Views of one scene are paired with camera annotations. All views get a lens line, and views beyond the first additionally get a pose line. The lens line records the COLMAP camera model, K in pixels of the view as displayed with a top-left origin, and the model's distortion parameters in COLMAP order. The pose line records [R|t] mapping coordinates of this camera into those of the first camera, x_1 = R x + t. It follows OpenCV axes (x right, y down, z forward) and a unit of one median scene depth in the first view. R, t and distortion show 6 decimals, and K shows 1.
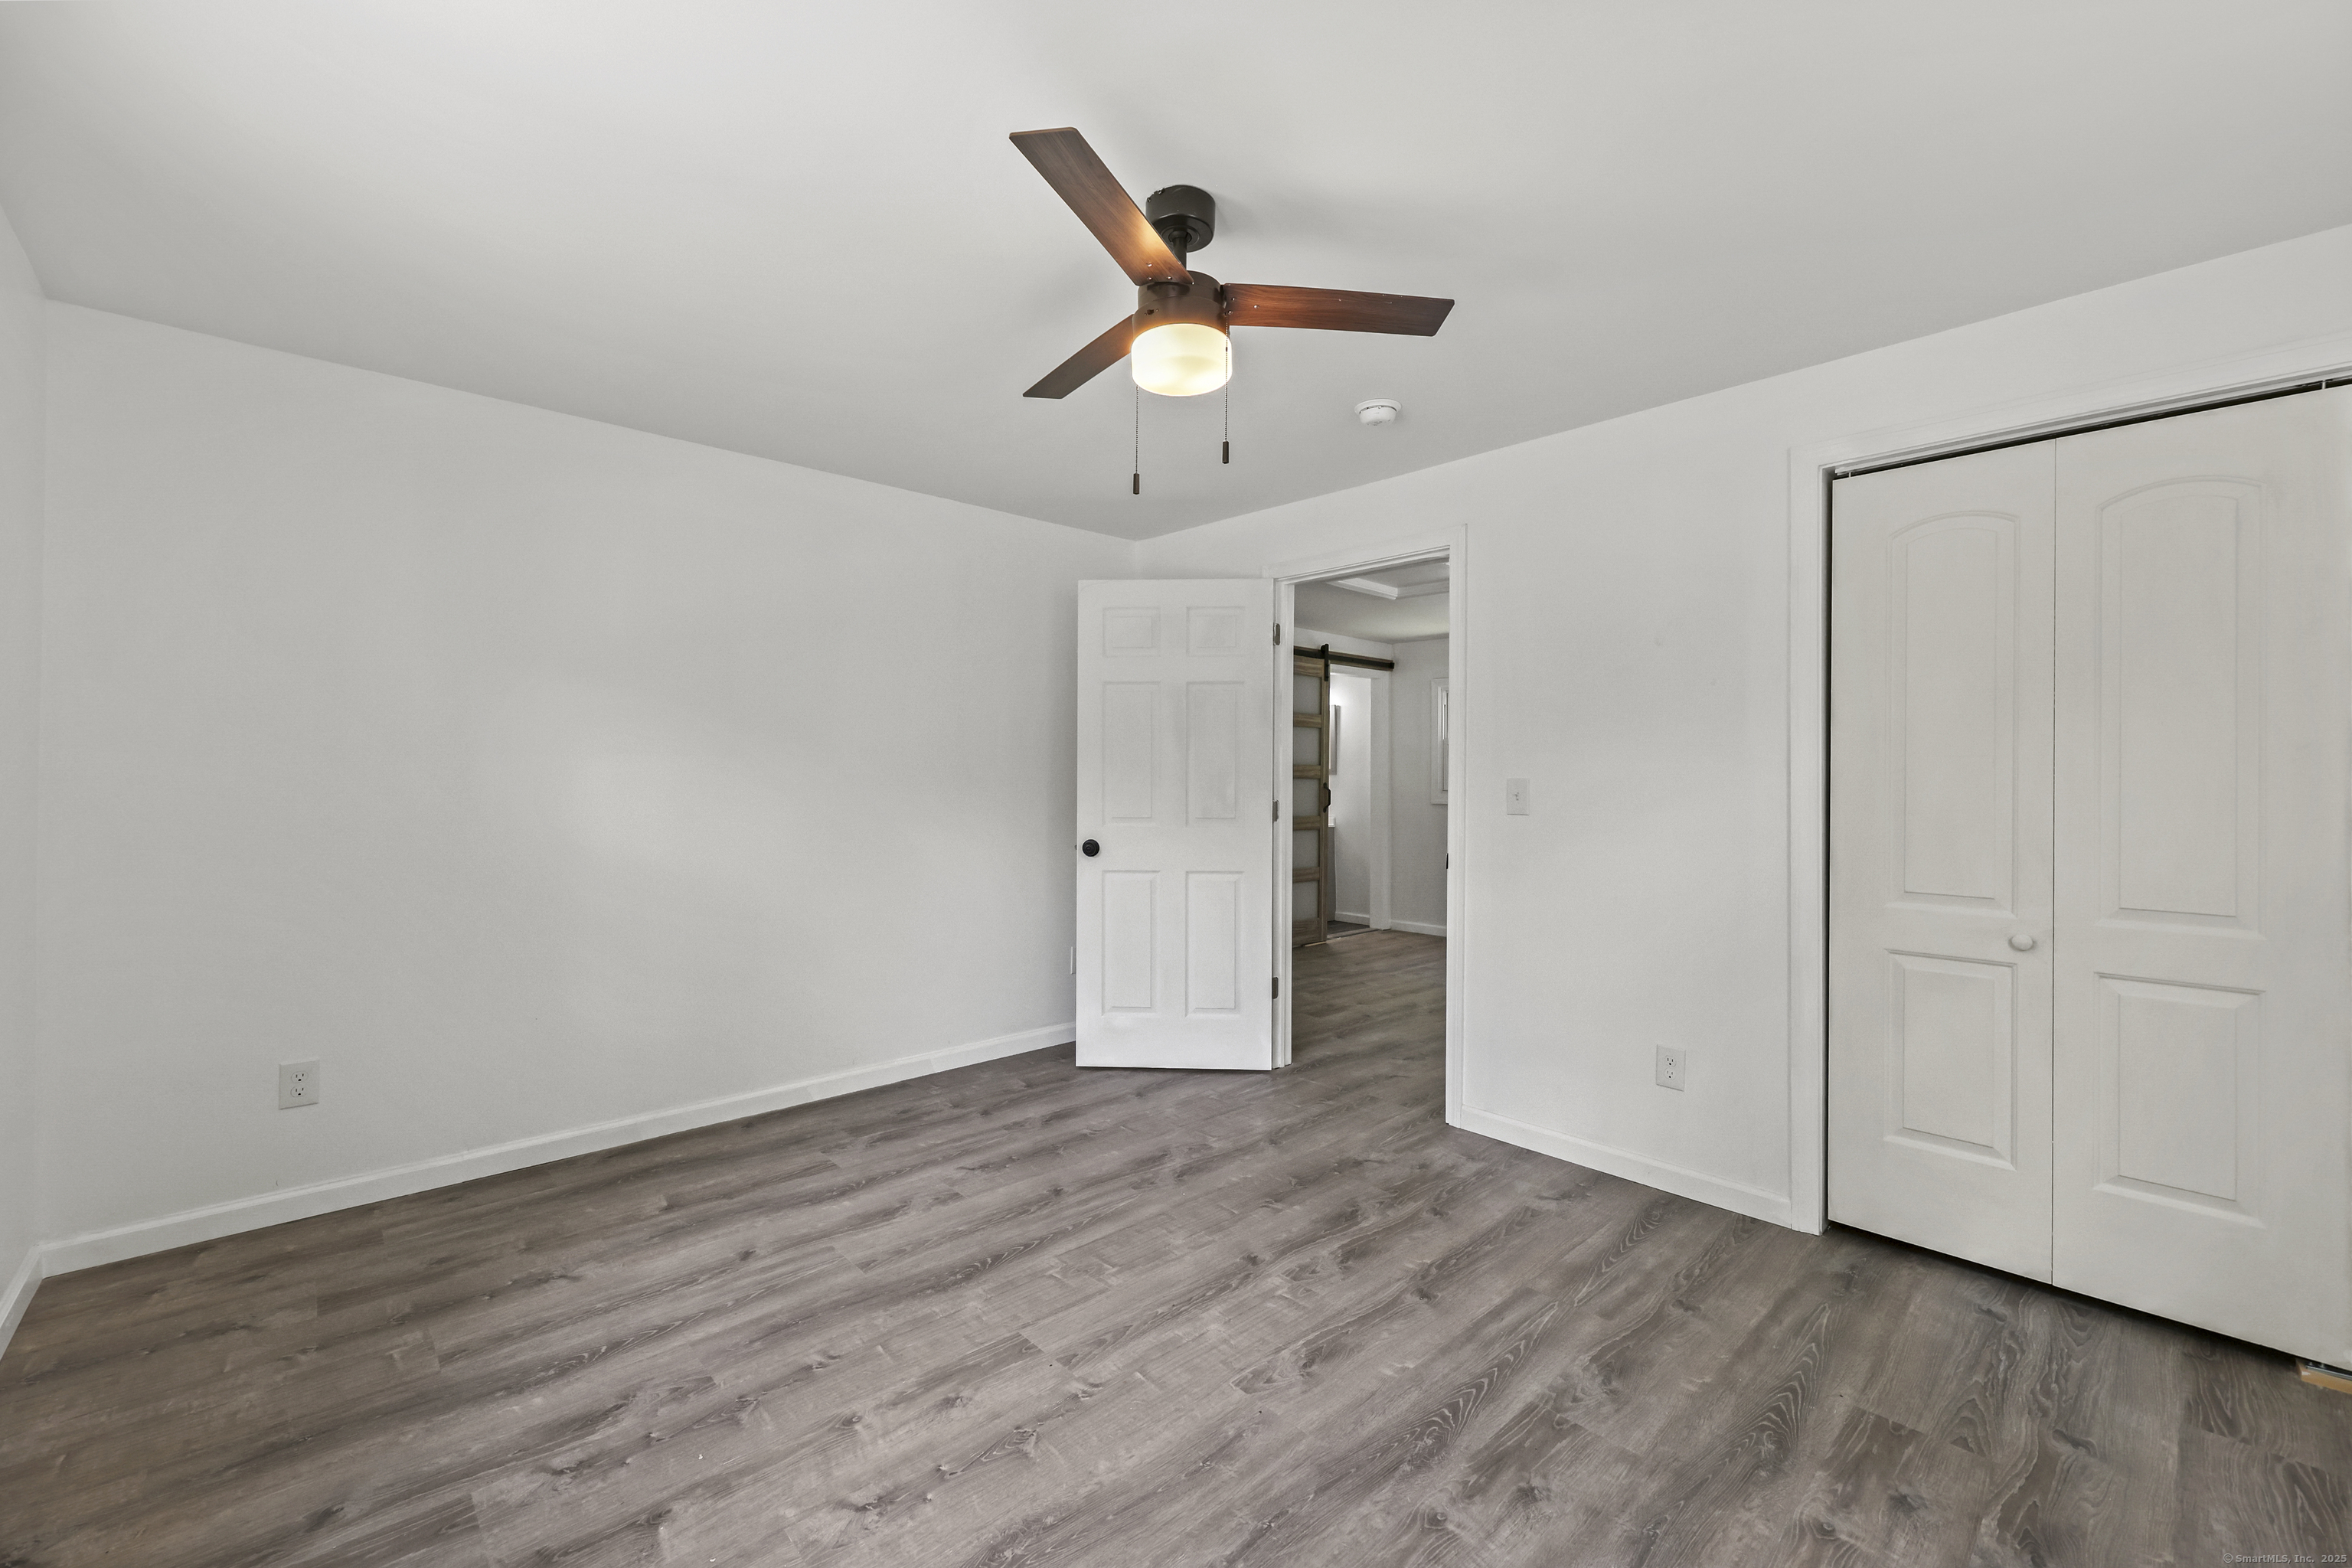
lens RADIAL K [[981.0, 0, 1181.6], [0, 981.0, 802.4], [0, 0, 1]] dist [0.002266, 0.000381]
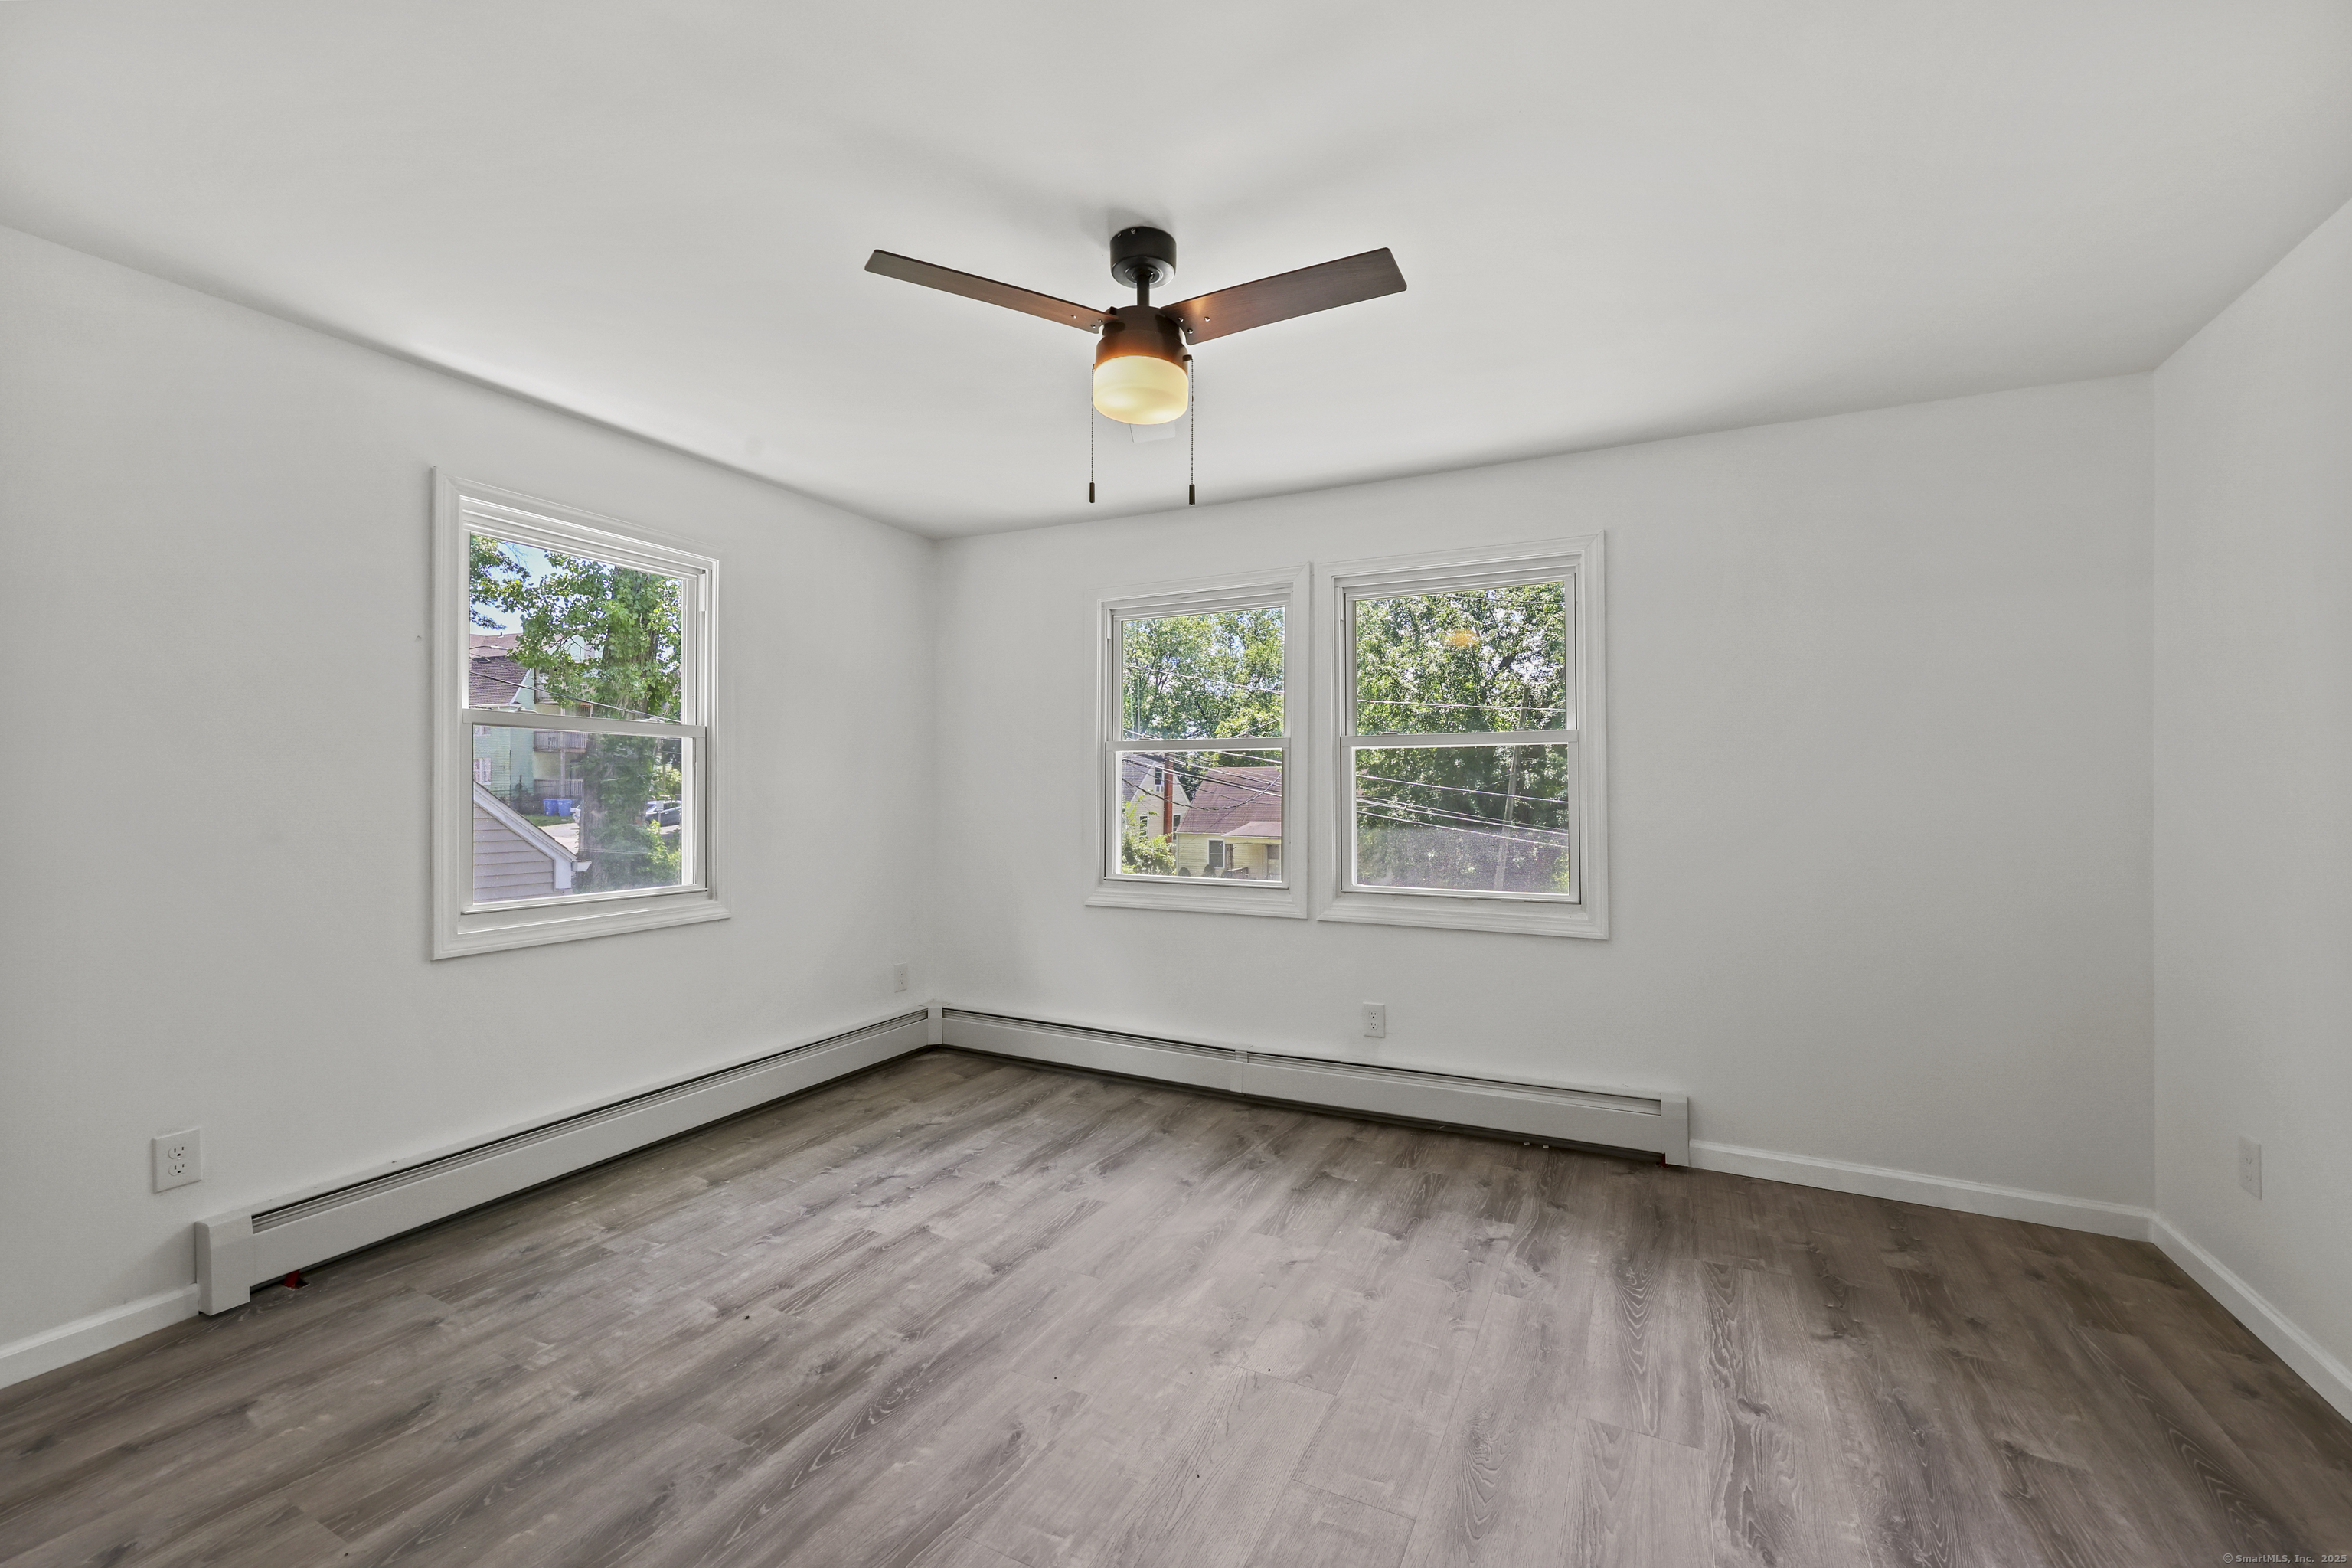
lens RADIAL K [[981.0, 0, 1181.6], [0, 981.0, 802.4], [0, 0, 1]] dist [0.002266, 0.000381]
pose [[-0.939179, -0.002665, -0.343419, 0.297599], [-0.013986, 0.999437, 0.030495, -0.039038], [0.343144, 0.033444, -0.938687, 1.883770]]
